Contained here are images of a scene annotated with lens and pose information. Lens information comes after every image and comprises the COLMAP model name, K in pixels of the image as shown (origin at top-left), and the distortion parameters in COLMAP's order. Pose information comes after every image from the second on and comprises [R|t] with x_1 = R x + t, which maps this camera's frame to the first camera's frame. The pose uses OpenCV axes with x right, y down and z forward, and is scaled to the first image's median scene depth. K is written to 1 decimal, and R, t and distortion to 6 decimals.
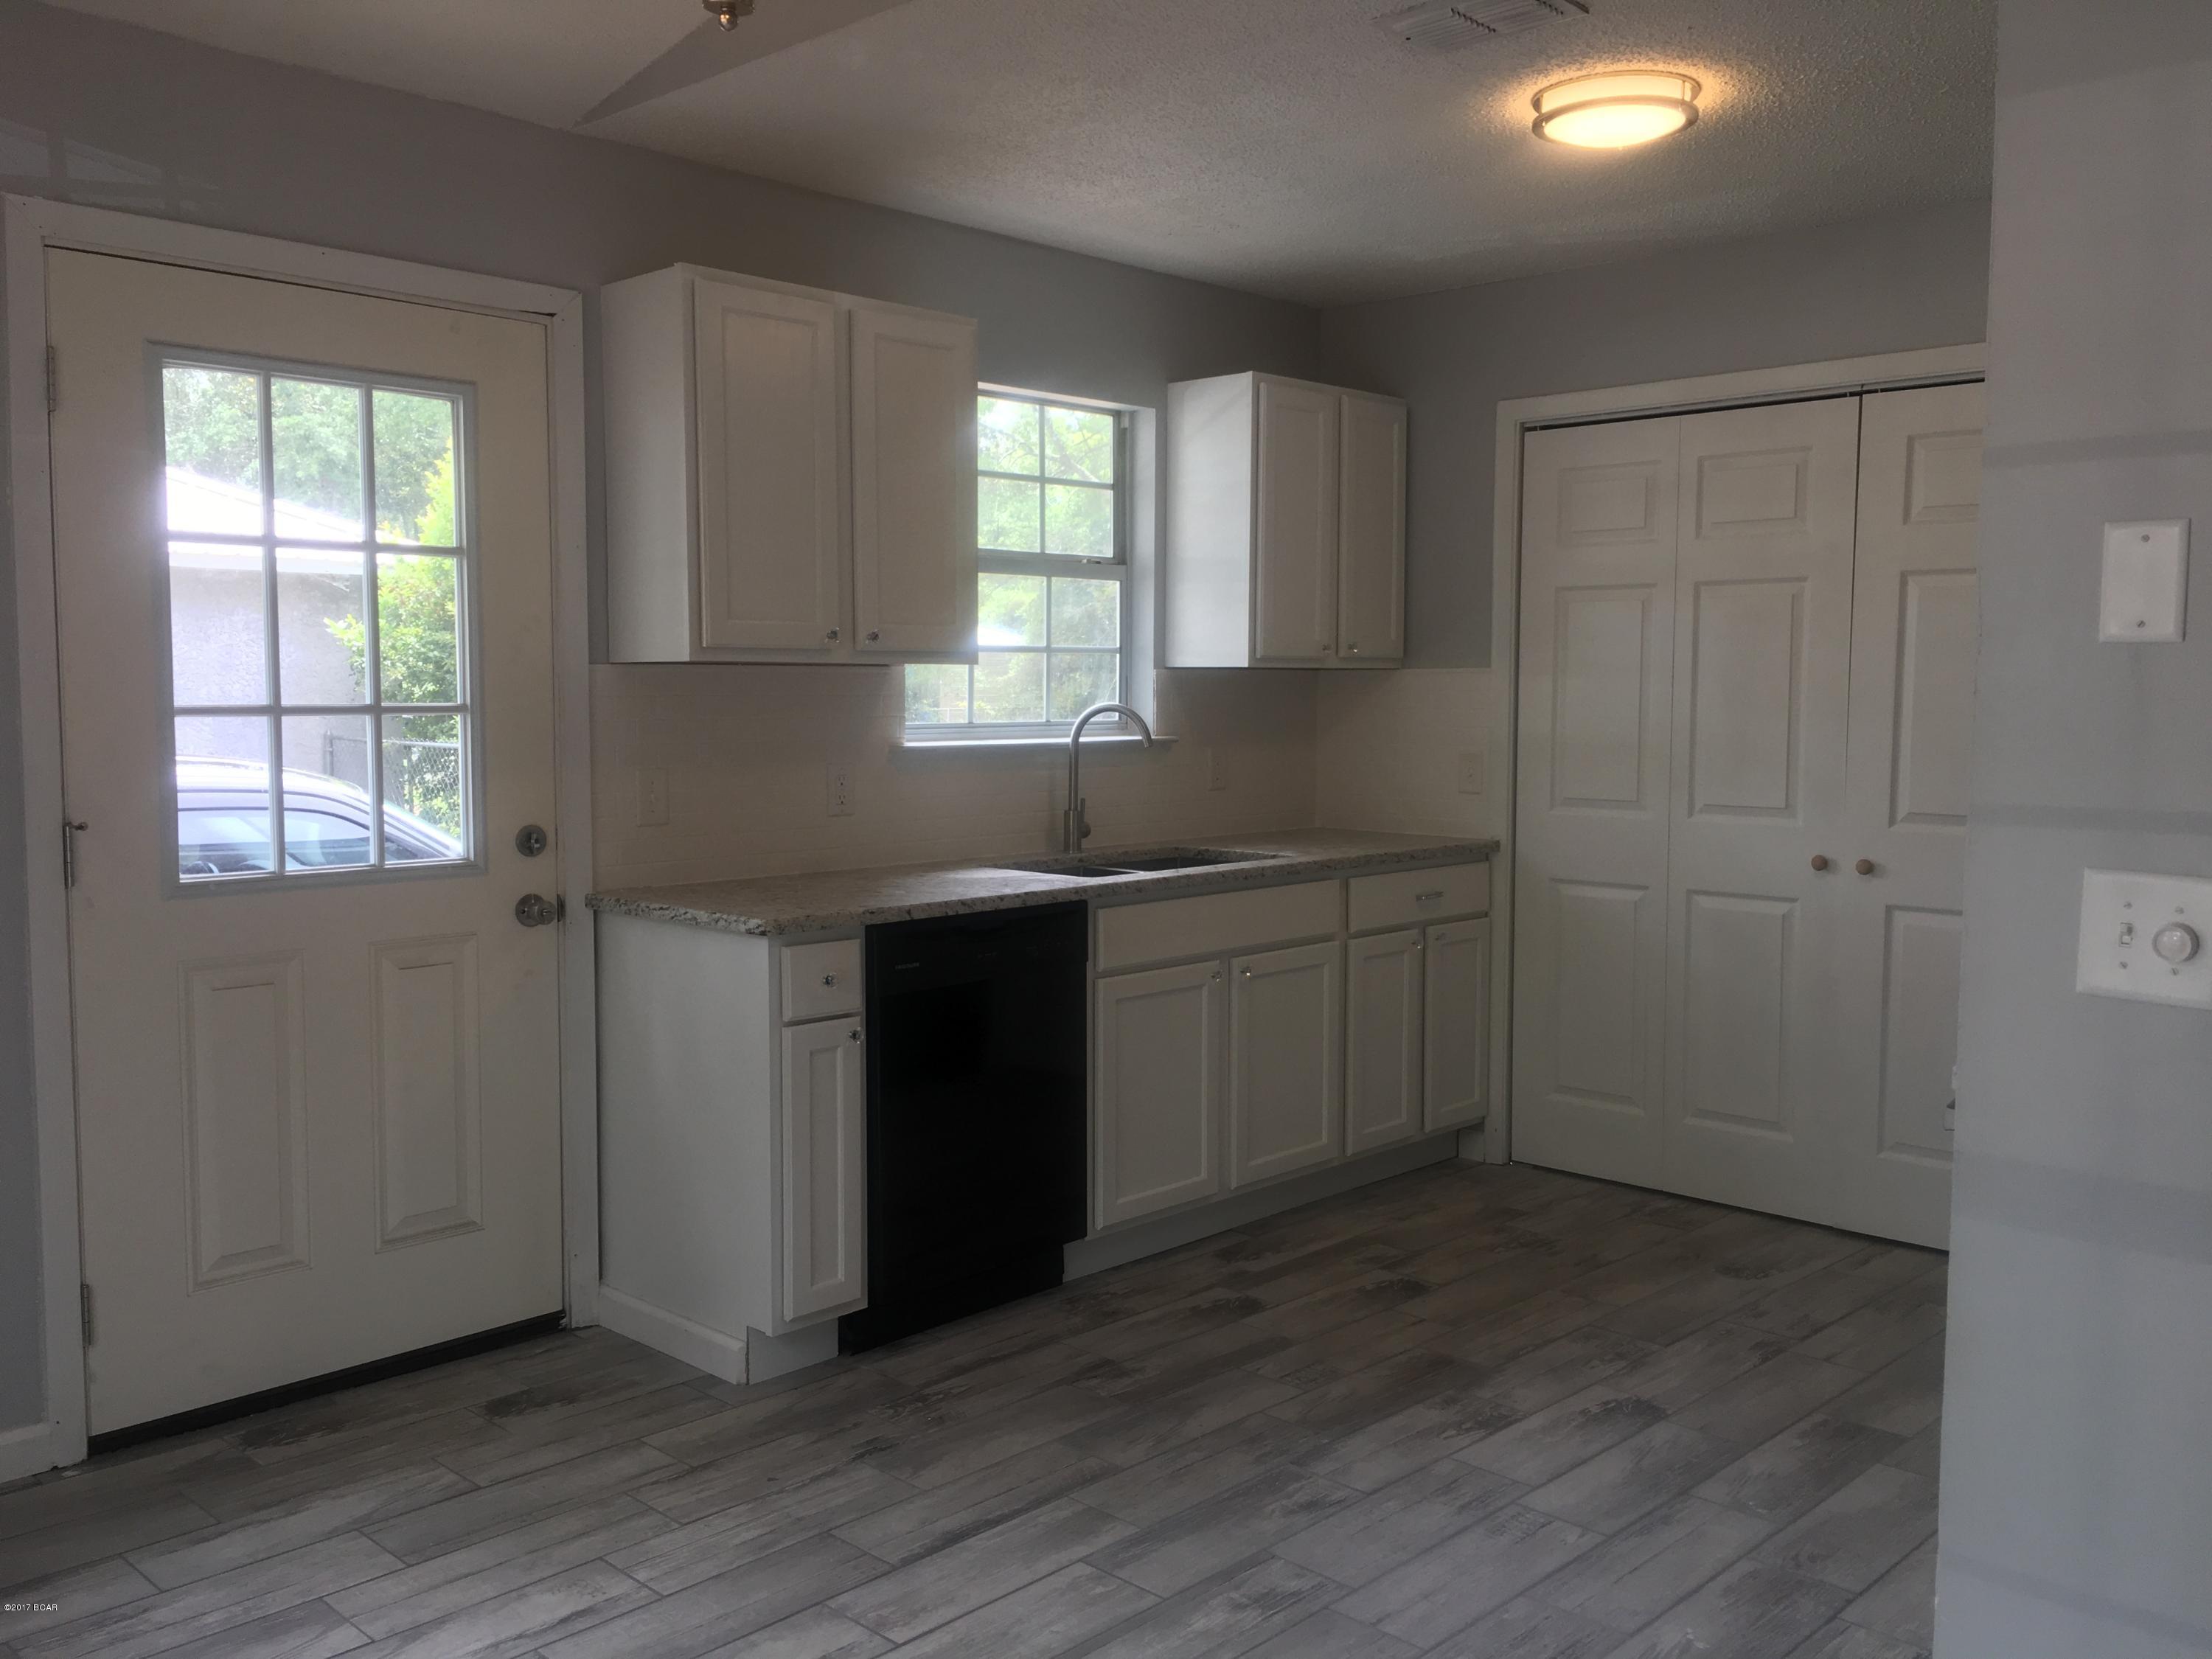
lens RADIAL K [[1871.5, 0, 1108.2], [0, 1871.5, 823.3], [0, 0, 1]] dist [0.059601, -0.090937]
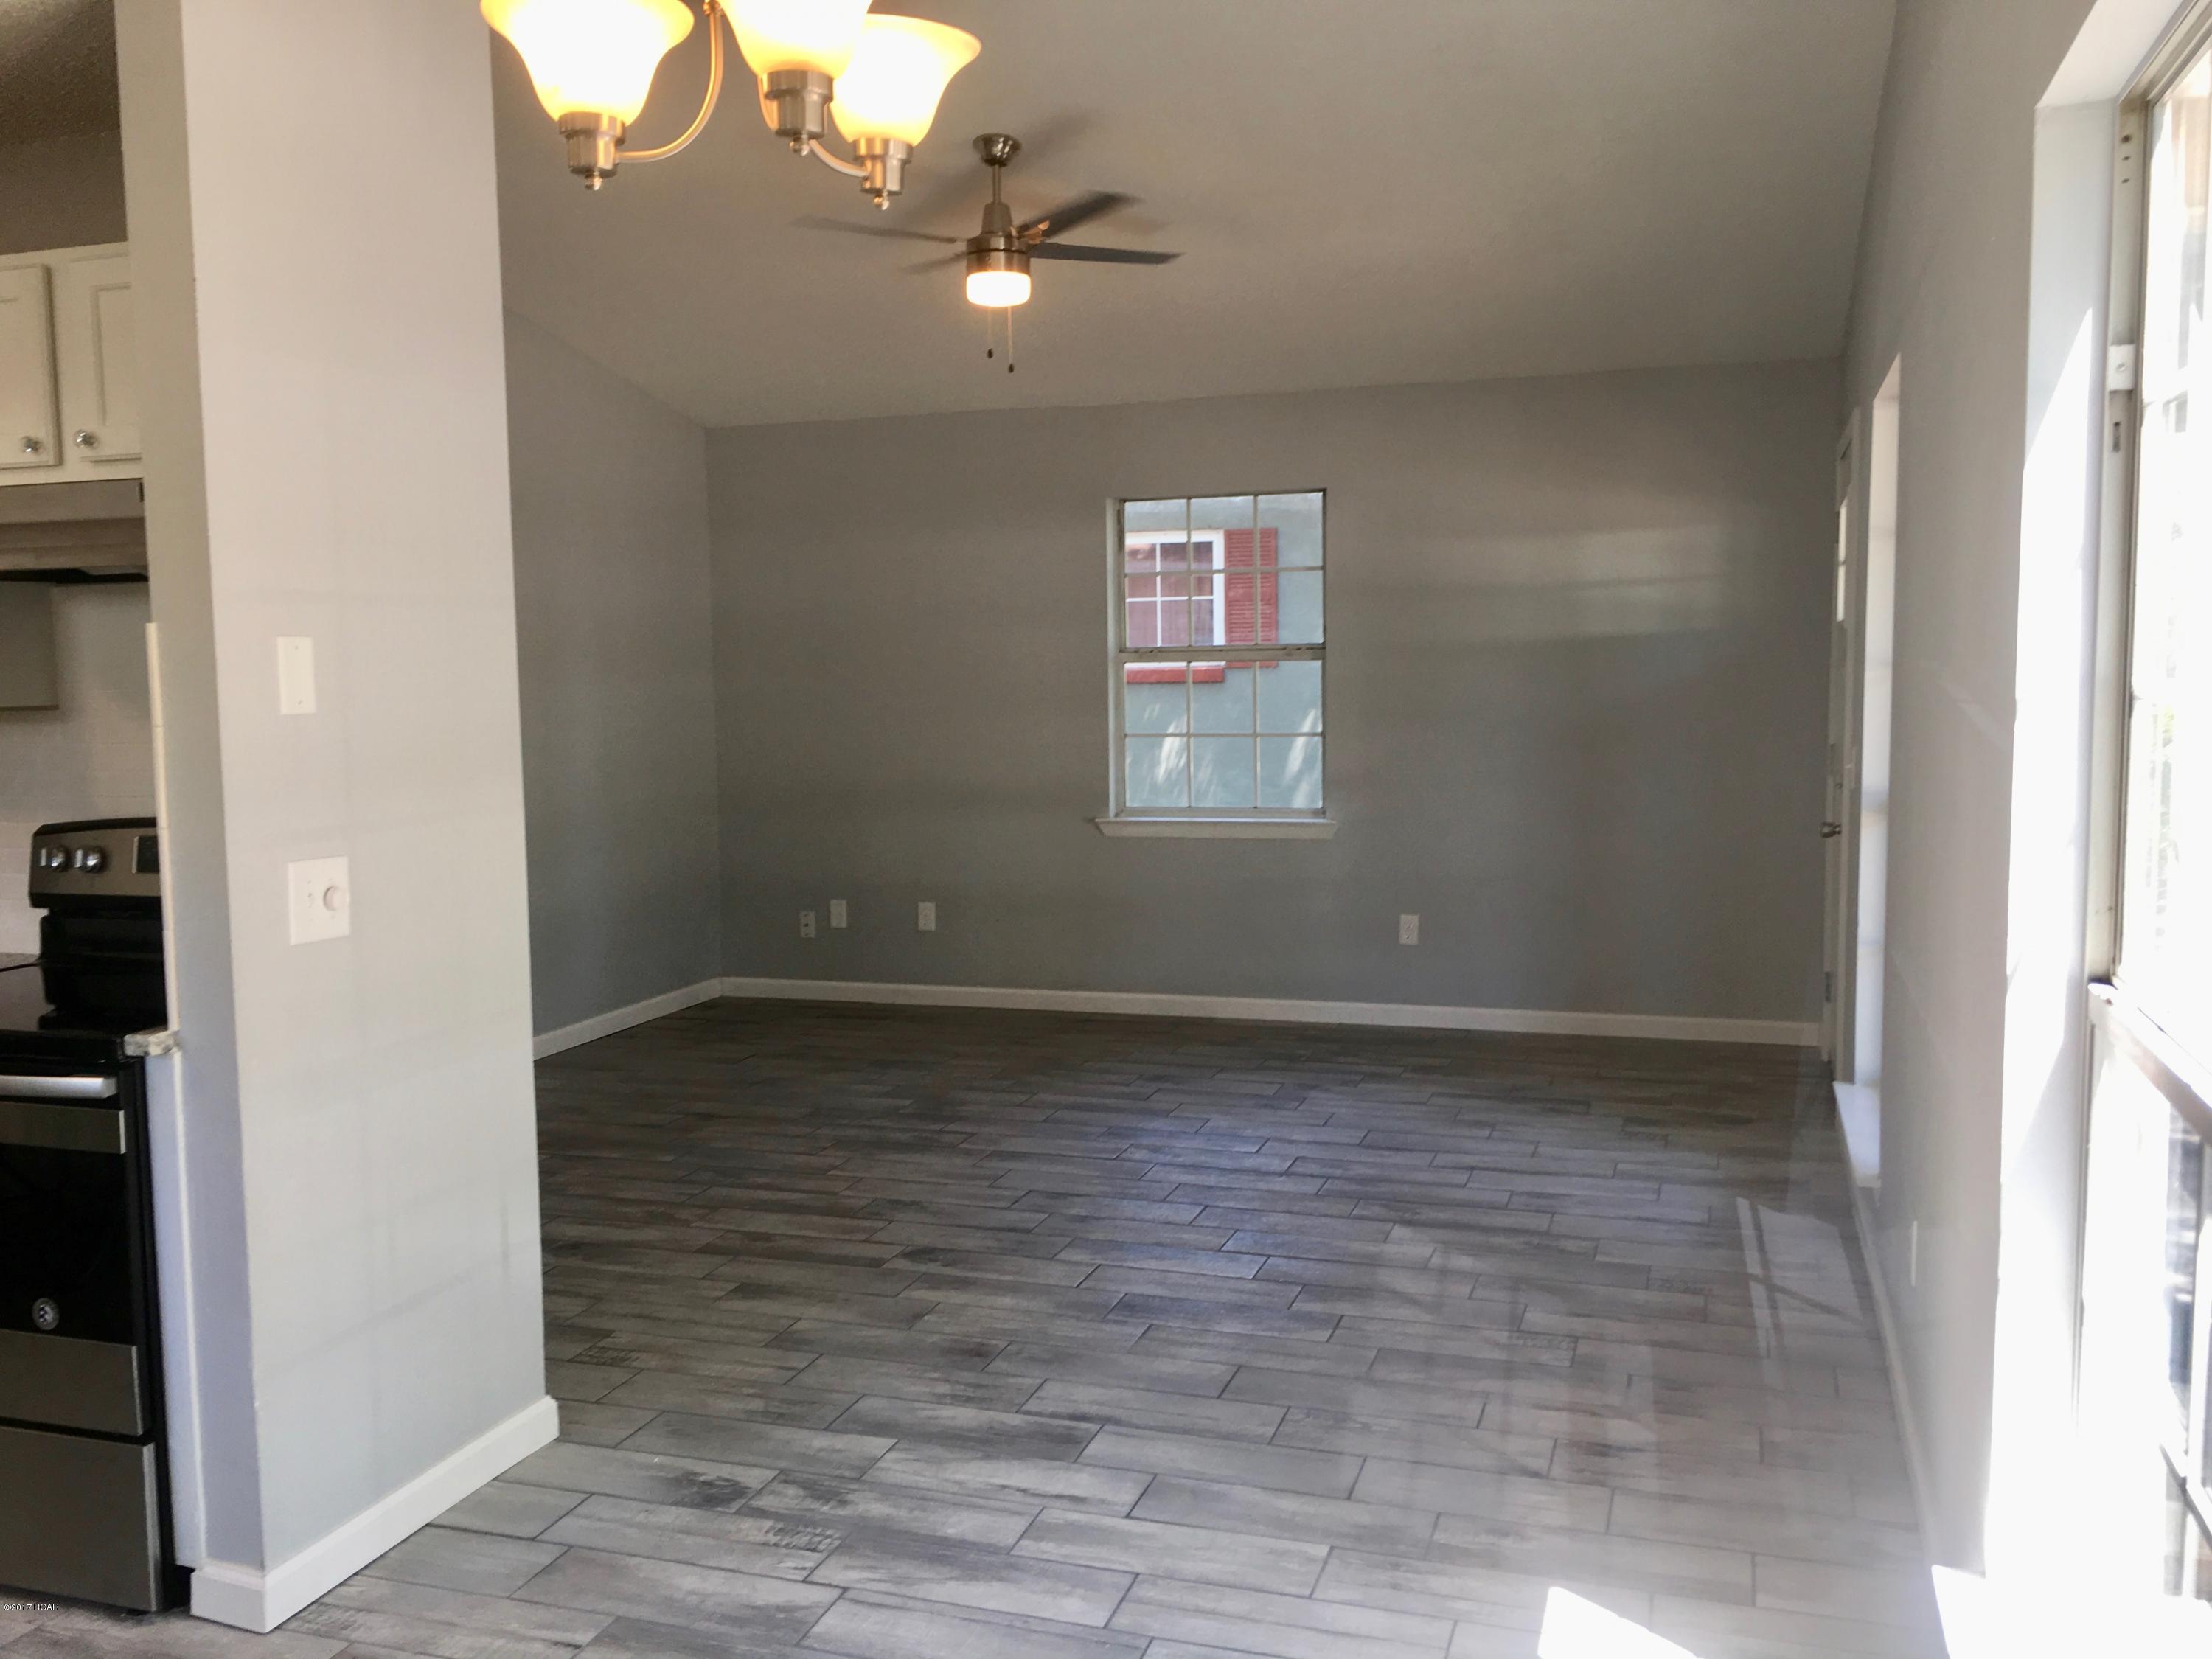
lens RADIAL K [[1871.5, 0, 1101.6], [0, 1871.5, 826.2], [0, 0, 1]] dist [0.059601, -0.090937]
pose [[-0.429299, -0.079093, 0.899692, -0.579949], [0.083583, 0.988404, 0.126774, -0.073601], [-0.899286, 0.129623, -0.417710, 0.538729]]
